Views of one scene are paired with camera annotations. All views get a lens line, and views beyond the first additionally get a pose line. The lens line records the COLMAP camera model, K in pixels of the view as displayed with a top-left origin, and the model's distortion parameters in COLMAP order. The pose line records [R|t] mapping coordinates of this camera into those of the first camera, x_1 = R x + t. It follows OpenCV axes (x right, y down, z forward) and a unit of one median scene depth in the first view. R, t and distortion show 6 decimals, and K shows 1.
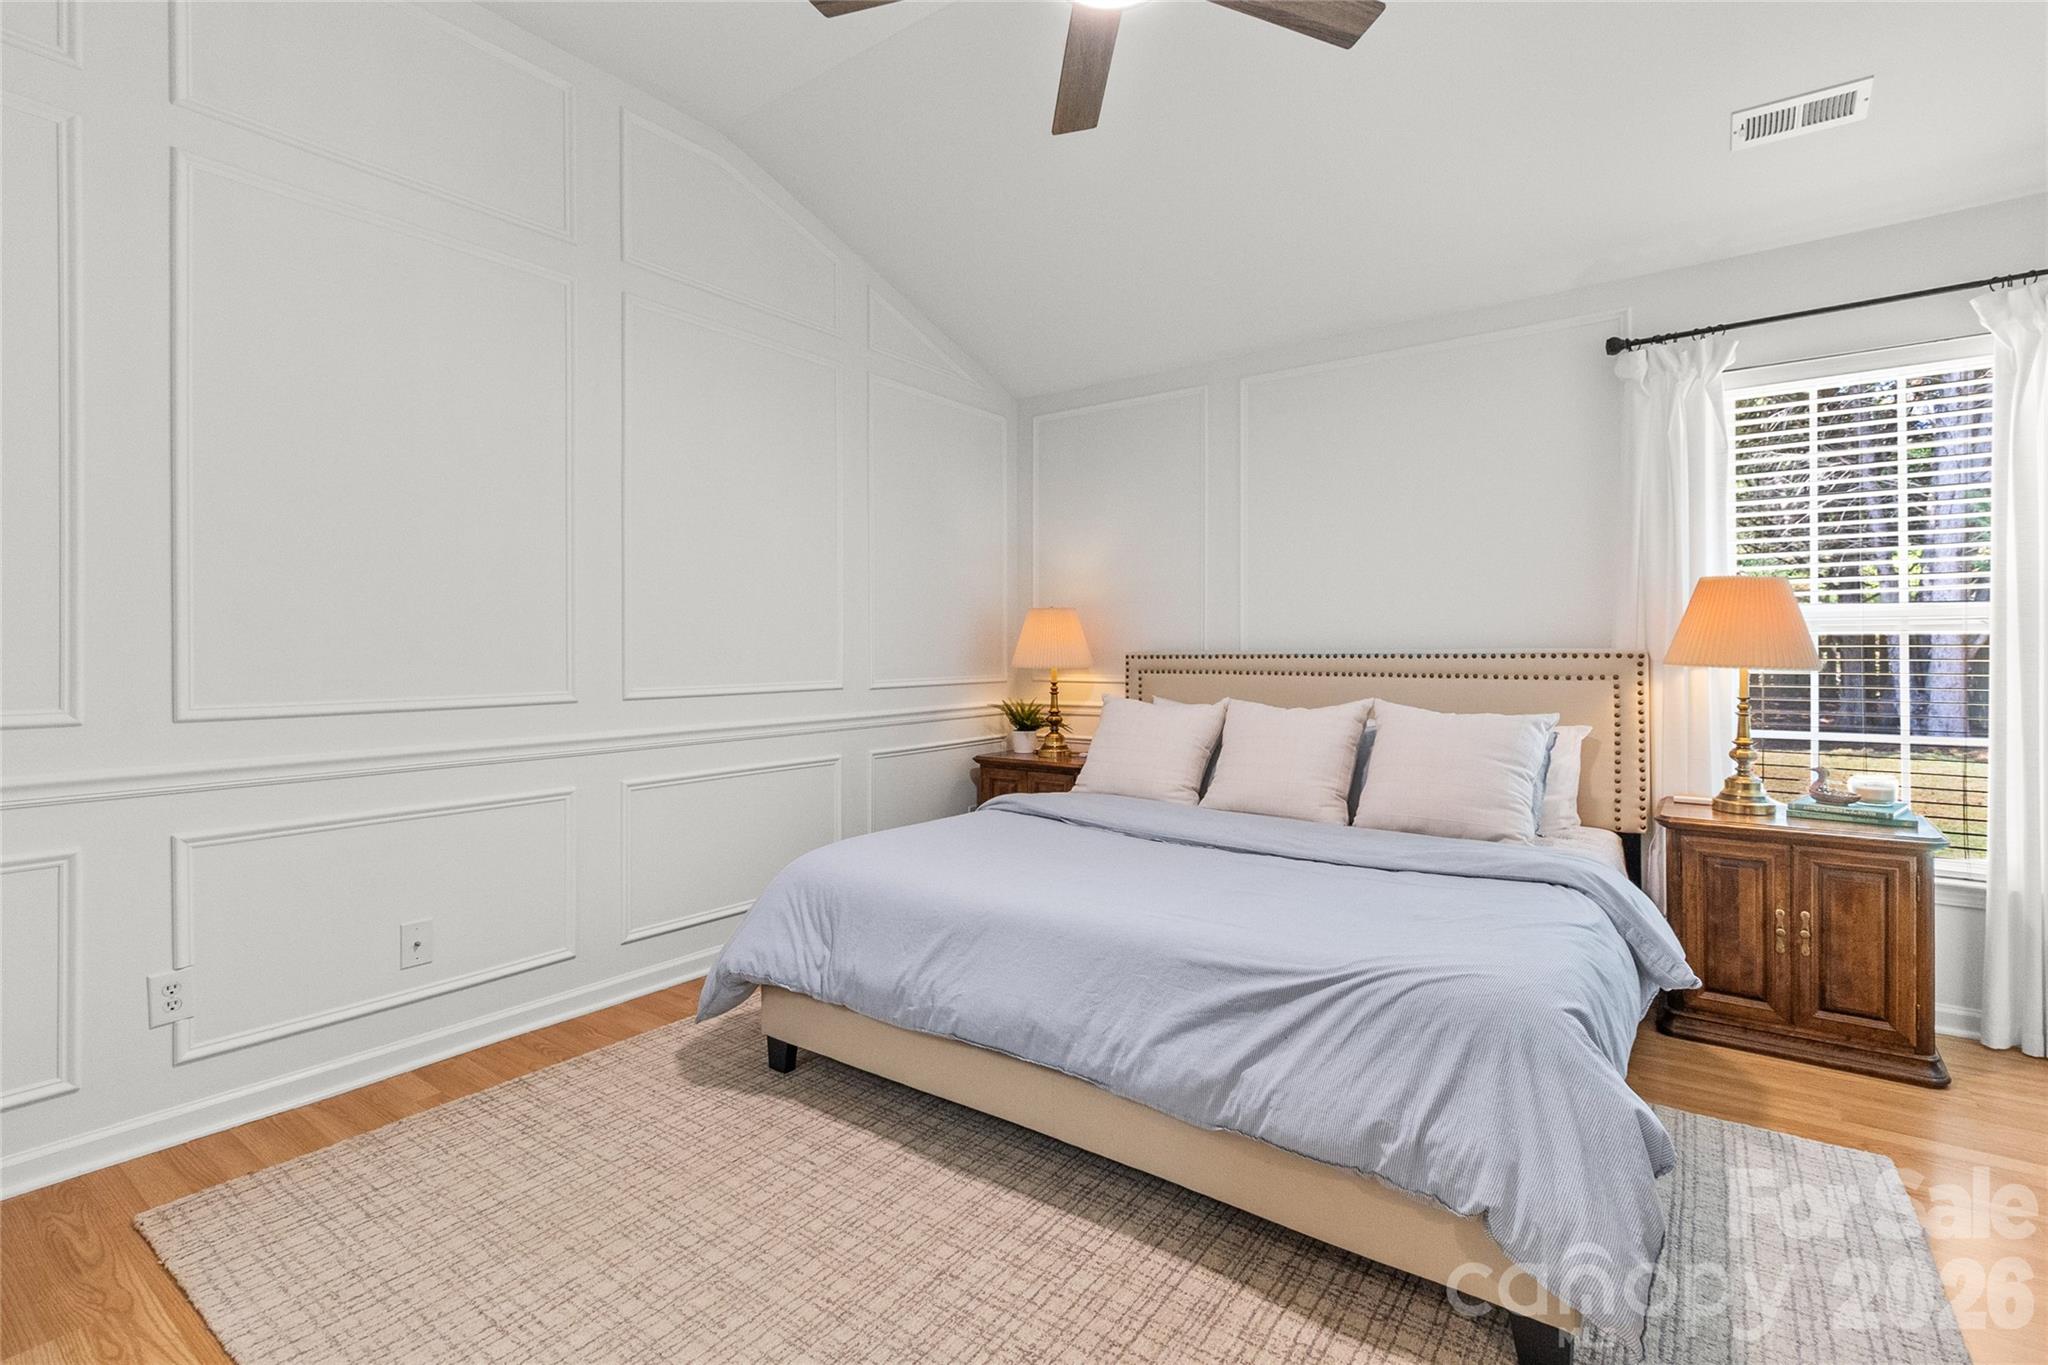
lens RADIAL K [[937.9, 0, 1029.7], [0, 937.9, 648.8], [0, 0, 1]] dist [0.004207, -0.000833]
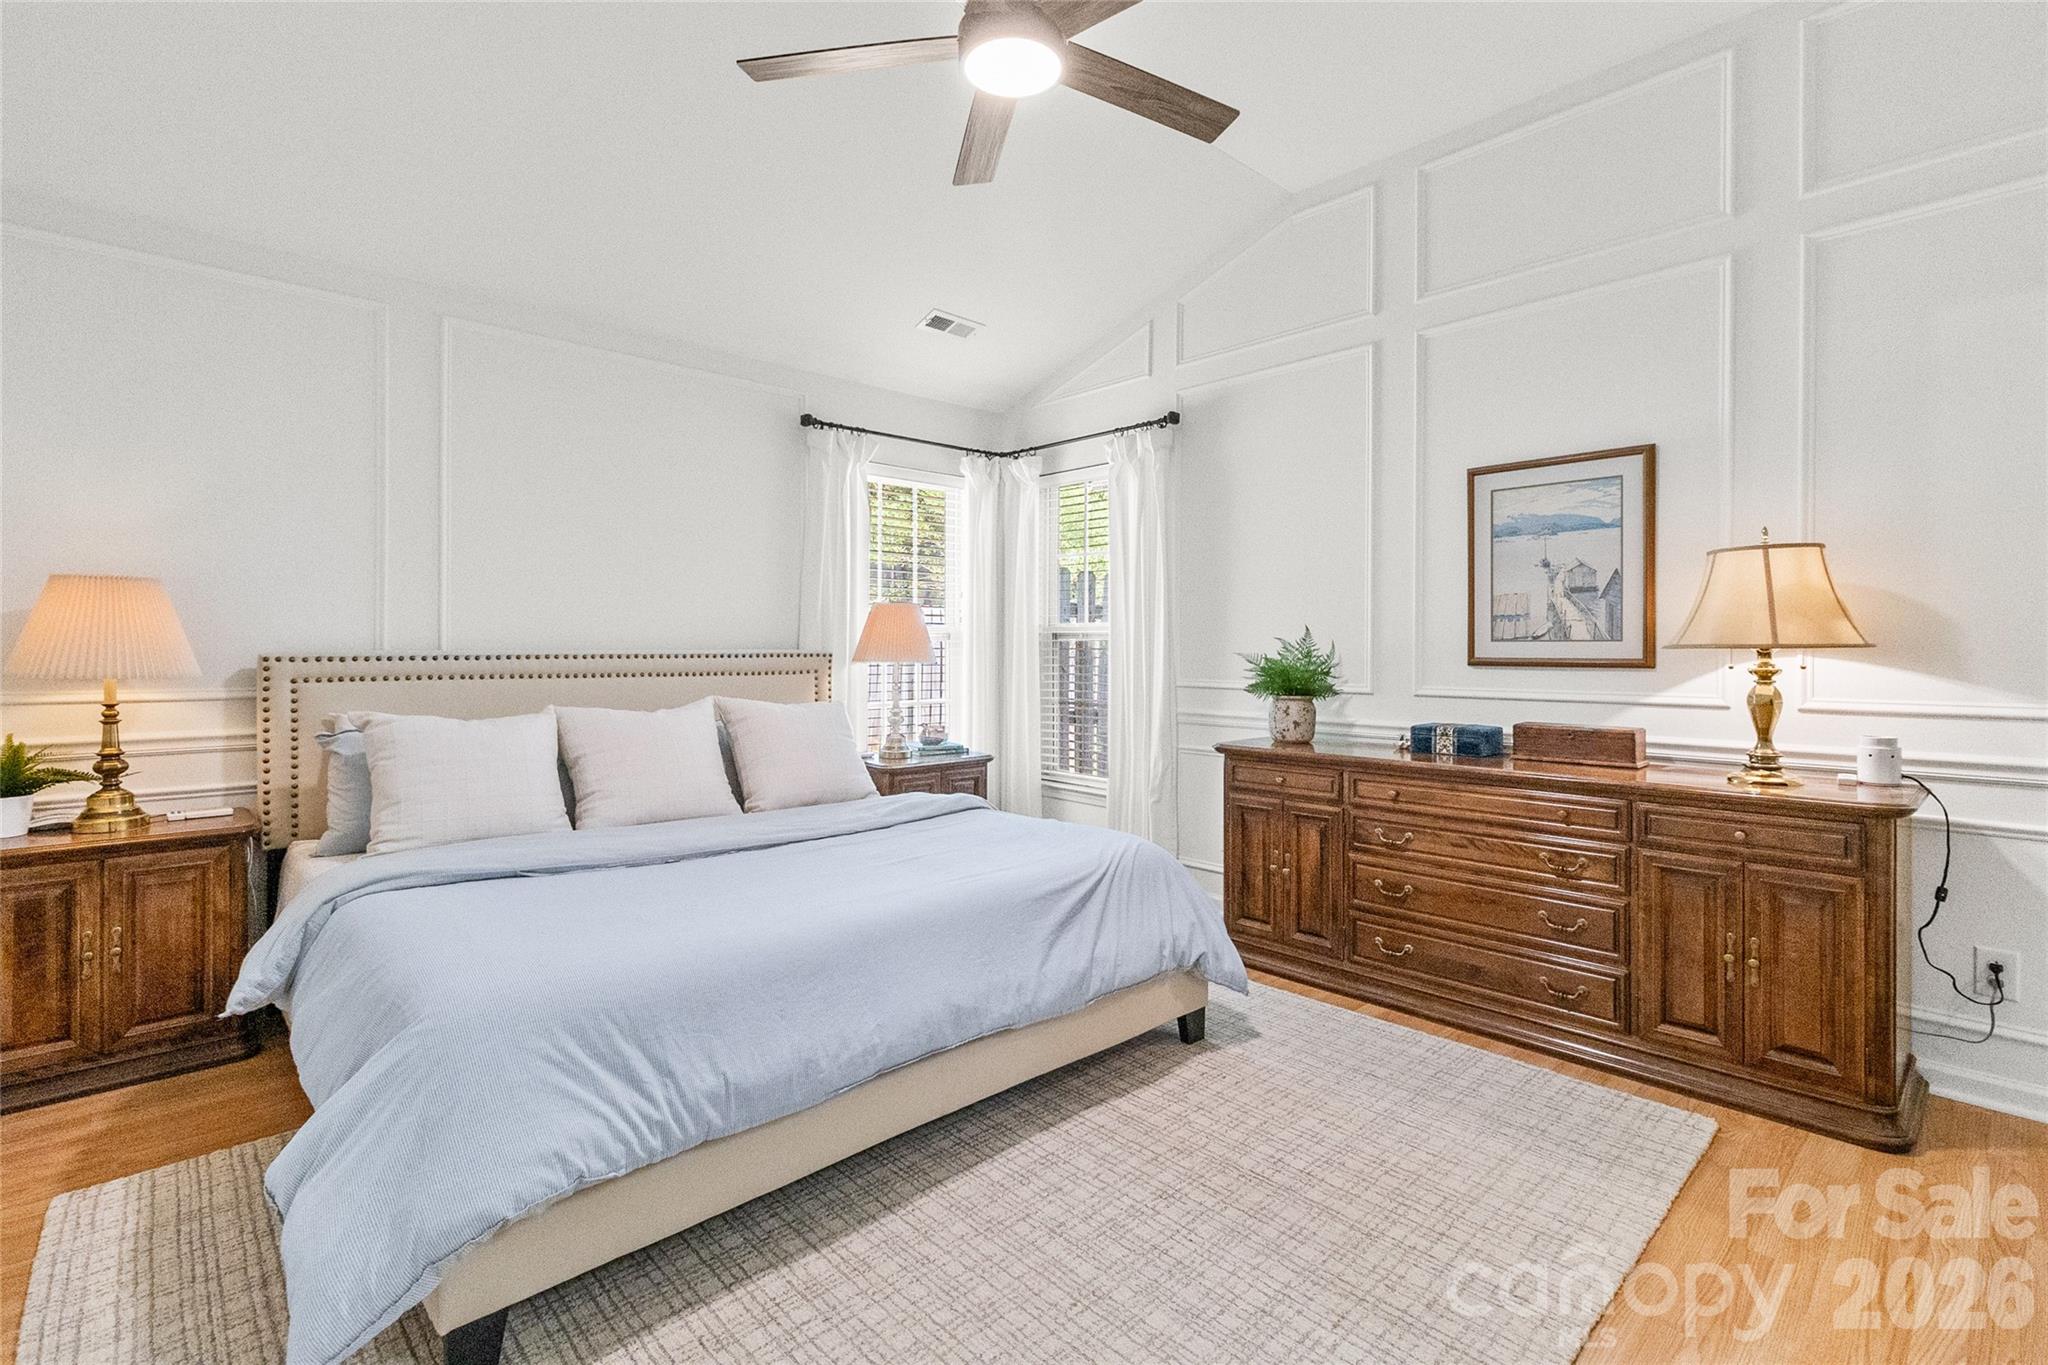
lens RADIAL K [[937.9, 0, 1036.2], [0, 937.9, 649.8], [0, 0, 1]] dist [0.004207, -0.000833]
pose [[0.187090, 0.002623, 0.982339, -0.659961], [-0.003934, 0.999990, -0.001921, 0.000983], [-0.982335, -0.003505, 0.187099, 0.470060]]
